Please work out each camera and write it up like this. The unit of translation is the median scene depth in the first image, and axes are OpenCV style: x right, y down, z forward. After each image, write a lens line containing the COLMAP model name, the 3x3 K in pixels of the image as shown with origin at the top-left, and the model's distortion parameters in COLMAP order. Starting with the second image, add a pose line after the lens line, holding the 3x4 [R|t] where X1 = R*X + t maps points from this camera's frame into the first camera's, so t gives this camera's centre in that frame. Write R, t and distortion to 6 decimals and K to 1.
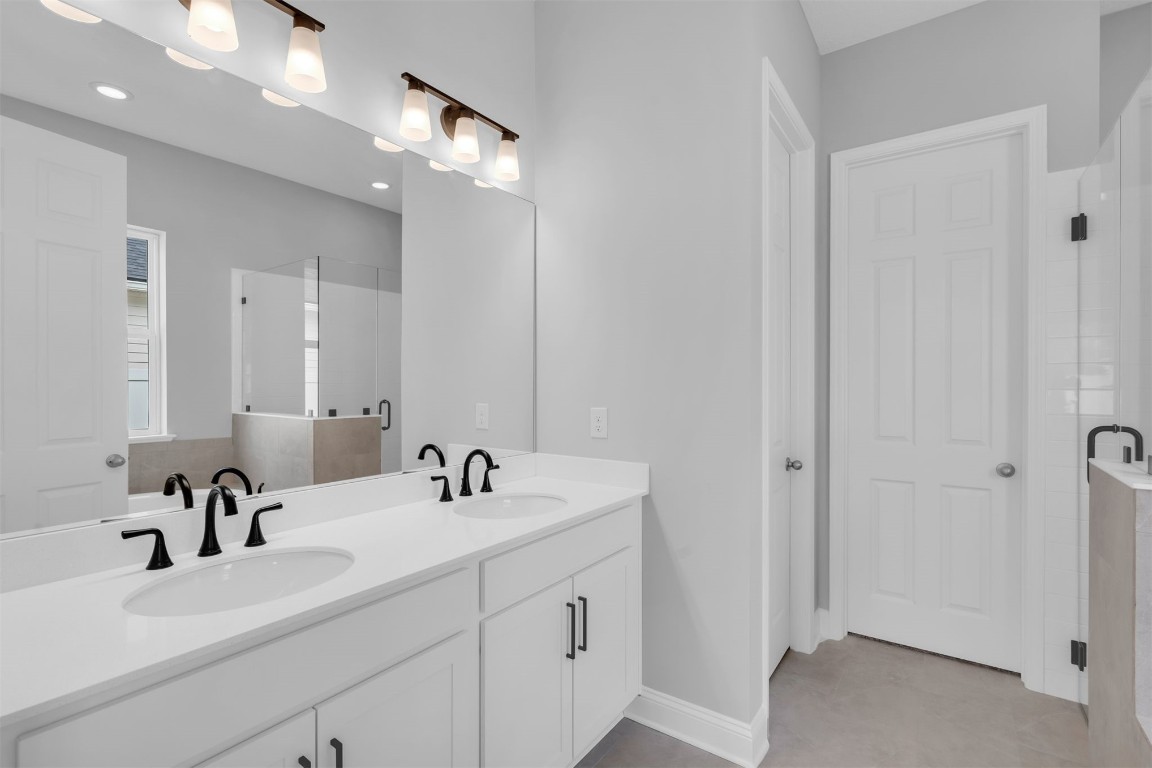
lens RADIAL K [[543.1, 0, 568.9], [0, 543.1, 384.1], [0, 0, 1]] dist [-0.004352, 0.002208]
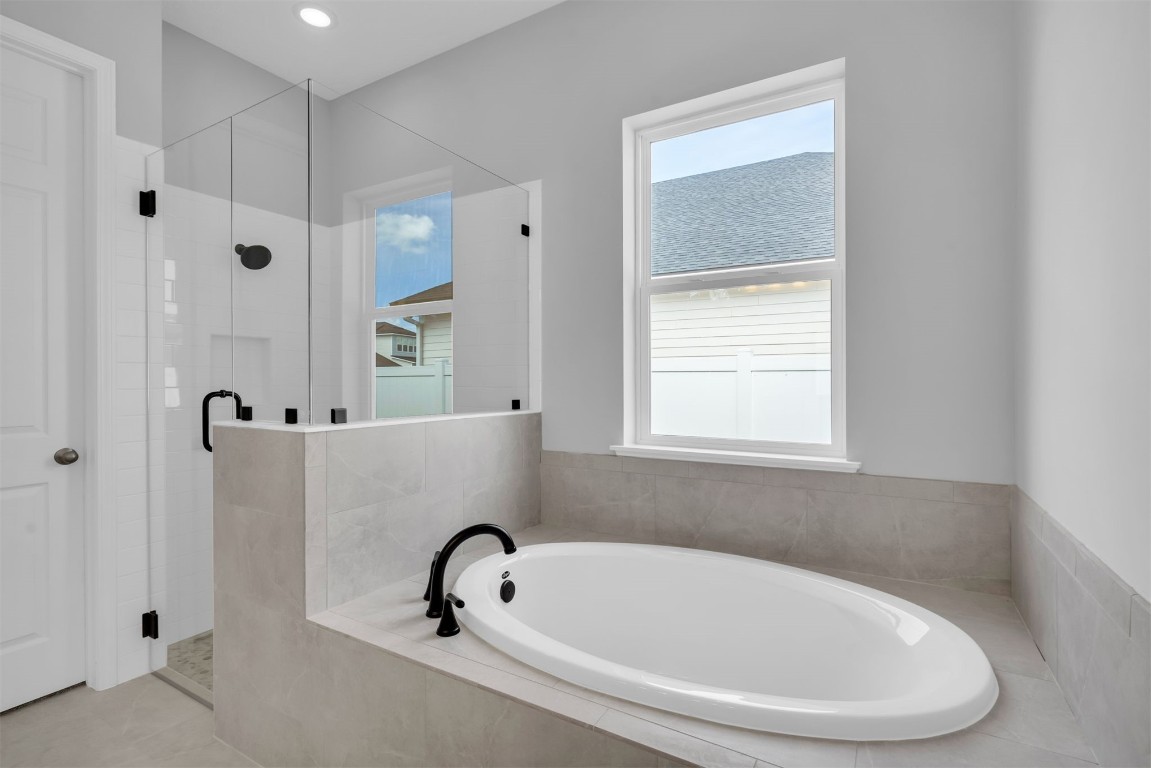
lens RADIAL K [[542.6, 0, 568.7], [0, 542.6, 382.3], [0, 0, 1]] dist [-0.004352, 0.002208]
pose [[-0.079837, 0.001745, 0.996806, -0.127547], [0.003169, 0.999994, -0.001497, 0.048441], [-0.996803, 0.003040, -0.079843, 0.293706]]
